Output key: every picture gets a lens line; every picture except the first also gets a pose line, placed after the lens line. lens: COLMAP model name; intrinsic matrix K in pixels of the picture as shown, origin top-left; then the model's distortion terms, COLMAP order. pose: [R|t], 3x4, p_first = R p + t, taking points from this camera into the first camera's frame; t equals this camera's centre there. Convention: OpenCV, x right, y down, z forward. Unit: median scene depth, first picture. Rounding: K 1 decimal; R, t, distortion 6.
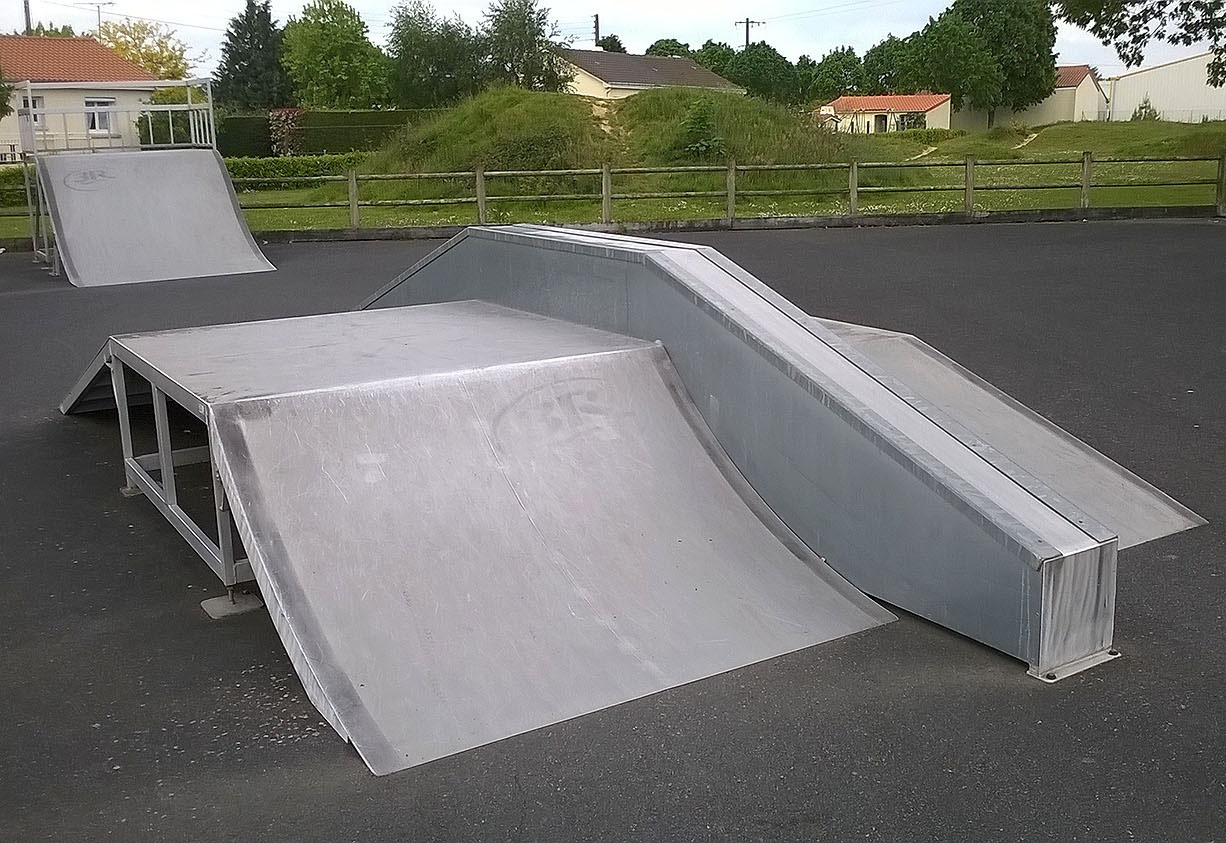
lens RADIAL K [[1180.3, 0, 613.0], [0, 1180.3, 421.5], [0, 0, 1]] dist [-0.012159, -0.032161]
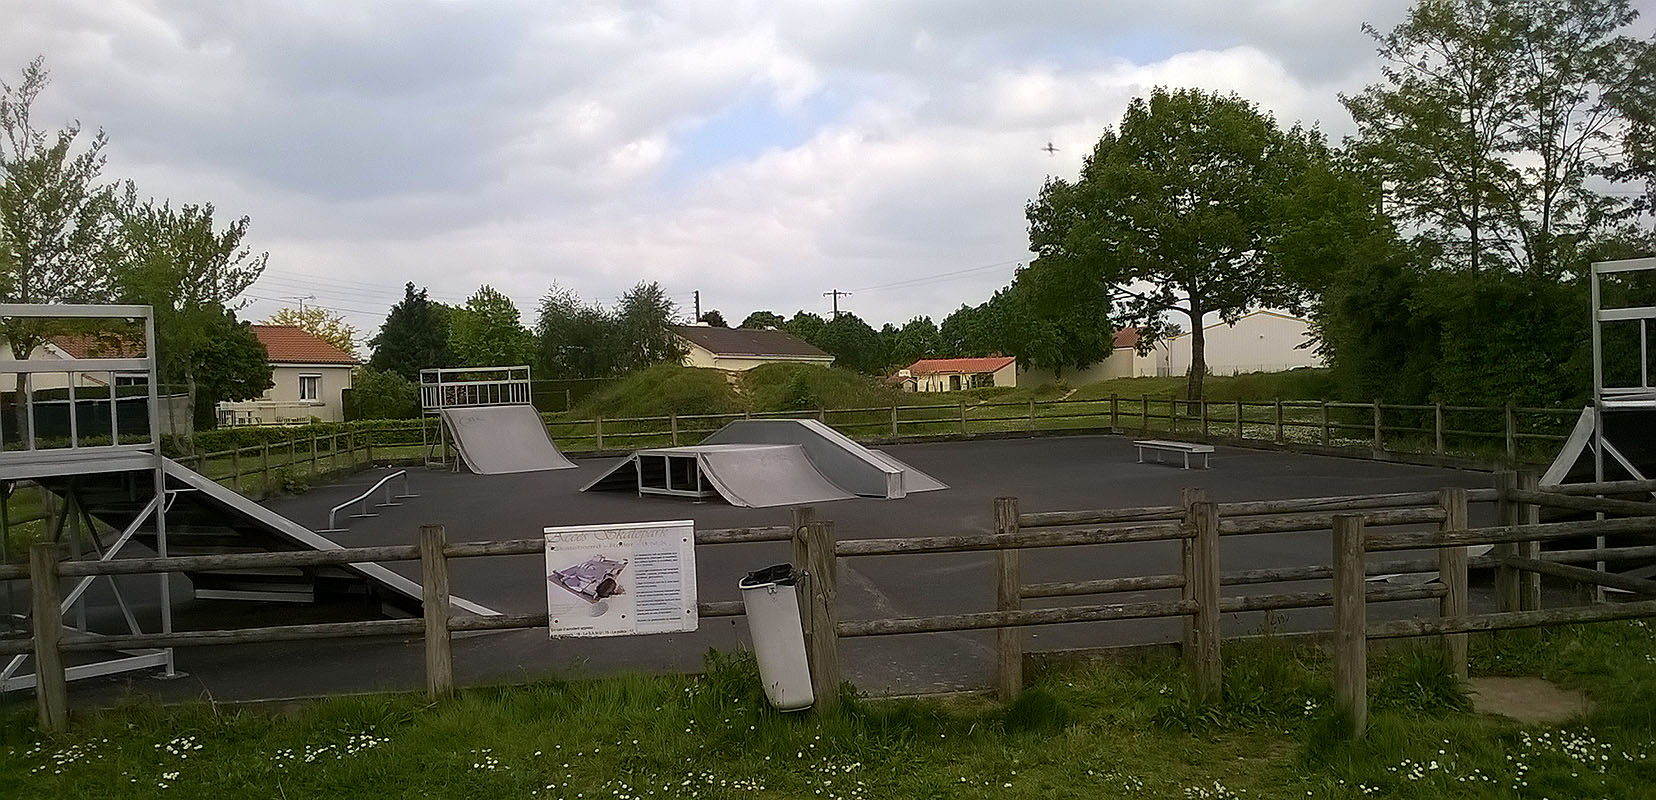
lens RADIAL K [[1406.3, 0, 828.0], [0, 1406.3, 400.0], [0, 0, 1]] dist [0.000317, 0.000182]
pose [[0.994961, -0.019524, 0.098346, -0.027697], [0.042199, 0.971297, -0.234097, 0.075314], [-0.090952, 0.237067, 0.967226, -0.297381]]
